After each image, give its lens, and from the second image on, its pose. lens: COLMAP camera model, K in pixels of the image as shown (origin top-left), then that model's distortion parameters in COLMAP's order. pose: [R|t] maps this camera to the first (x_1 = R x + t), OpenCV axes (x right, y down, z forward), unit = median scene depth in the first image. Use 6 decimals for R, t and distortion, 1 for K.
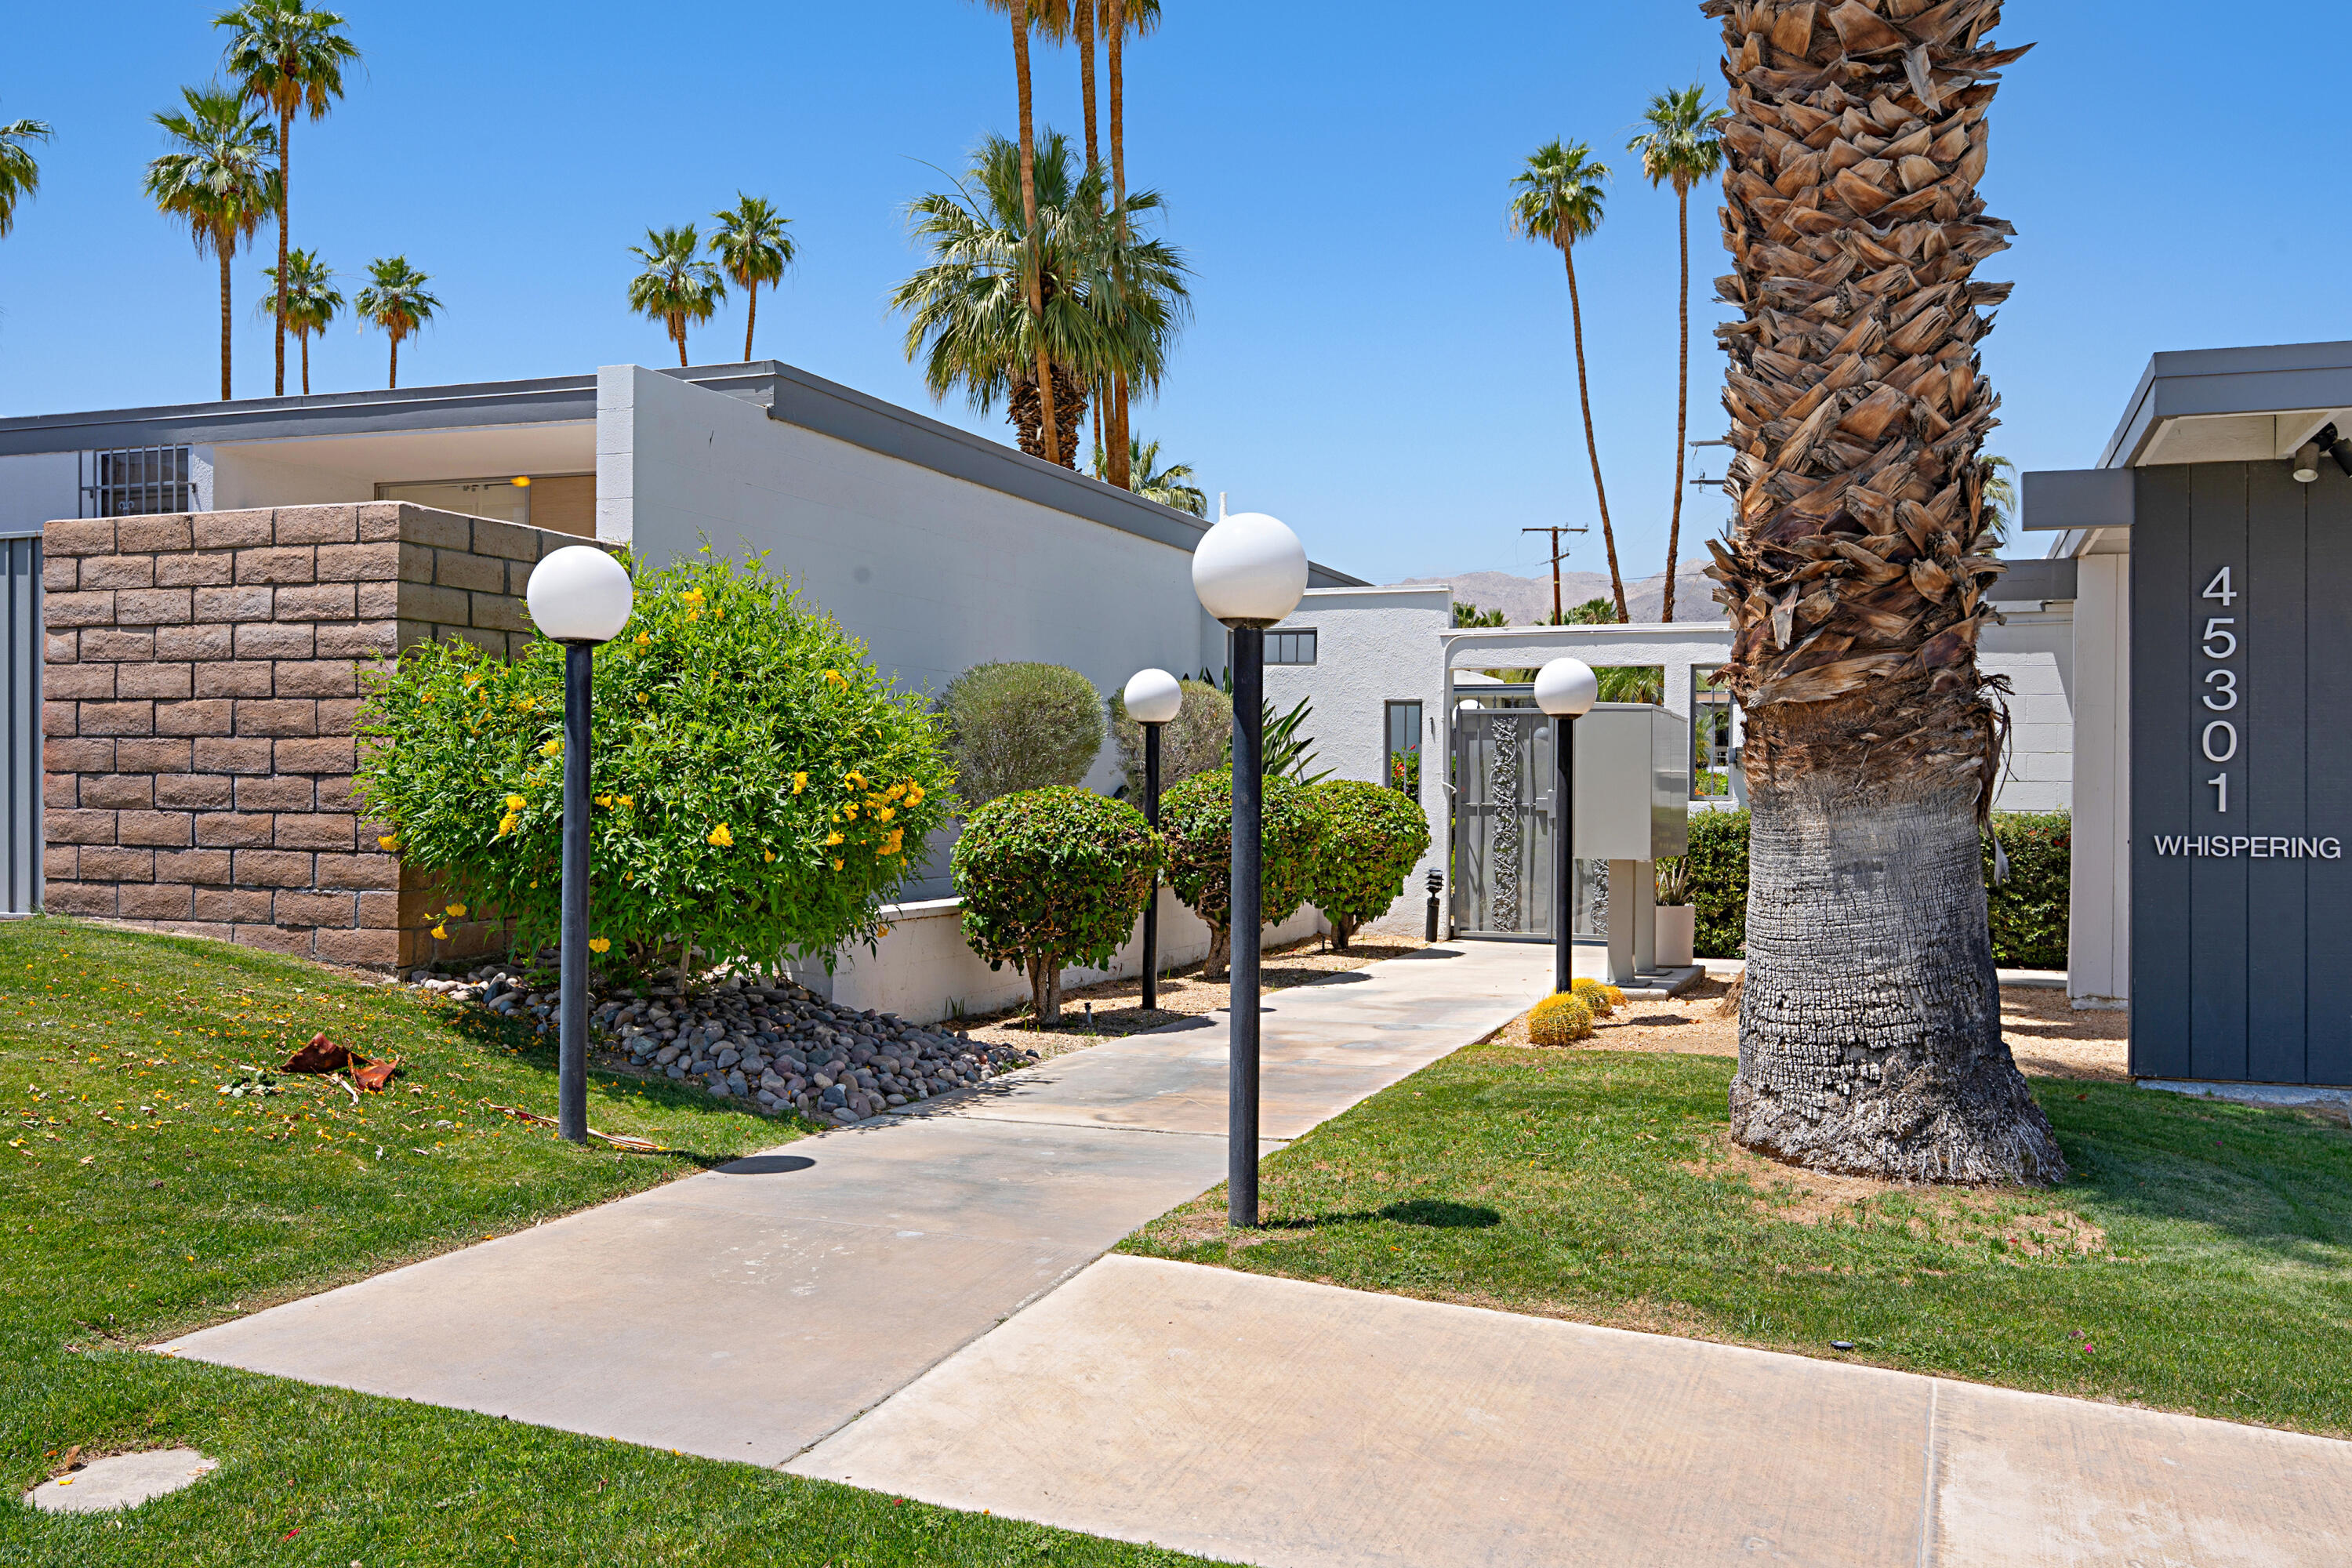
lens RADIAL K [[1995.4, 0, 1125.7], [0, 1995.4, 811.4], [0, 0, 1]] dist [0.002310, -0.007357]
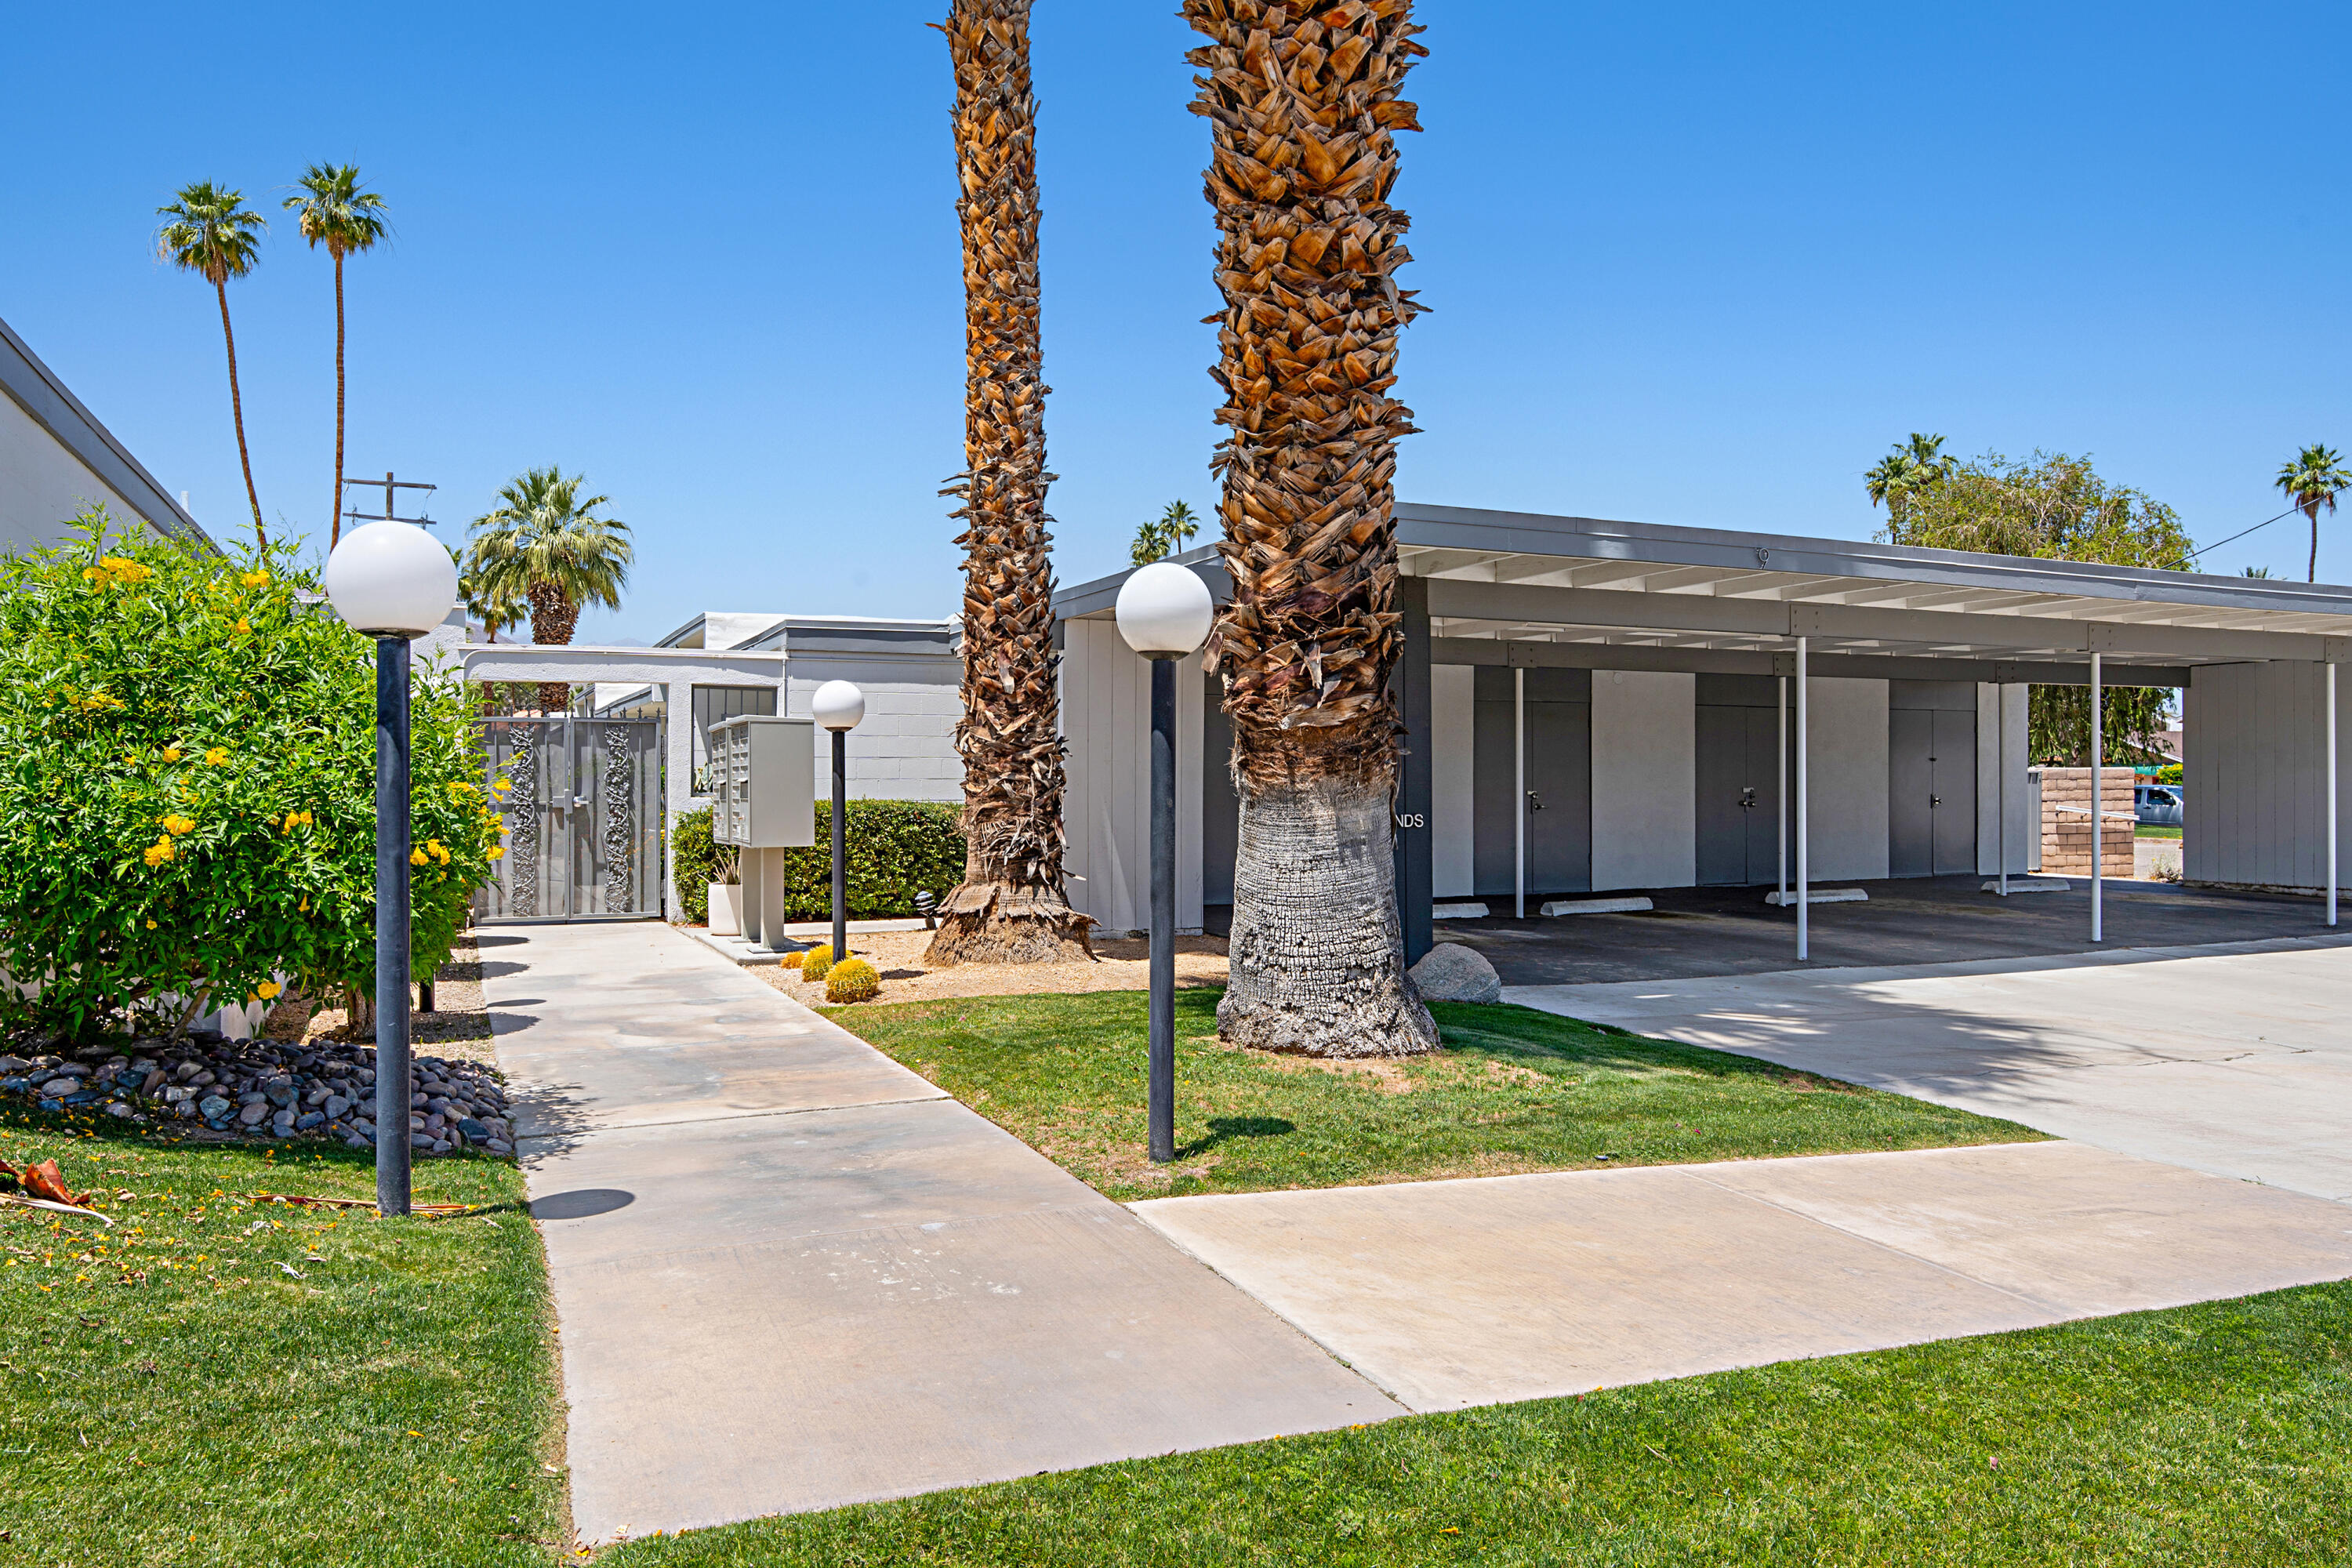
lens RADIAL K [[1614.6, 0, 1185.6], [0, 1614.6, 806.7], [0, 0, 1]] dist [-0.007825, 0.005963]
pose [[0.697359, -0.020218, 0.716437, -0.409618], [0.017749, 0.999783, 0.010937, -0.009478], [-0.716502, 0.005089, 0.697567, 0.210251]]
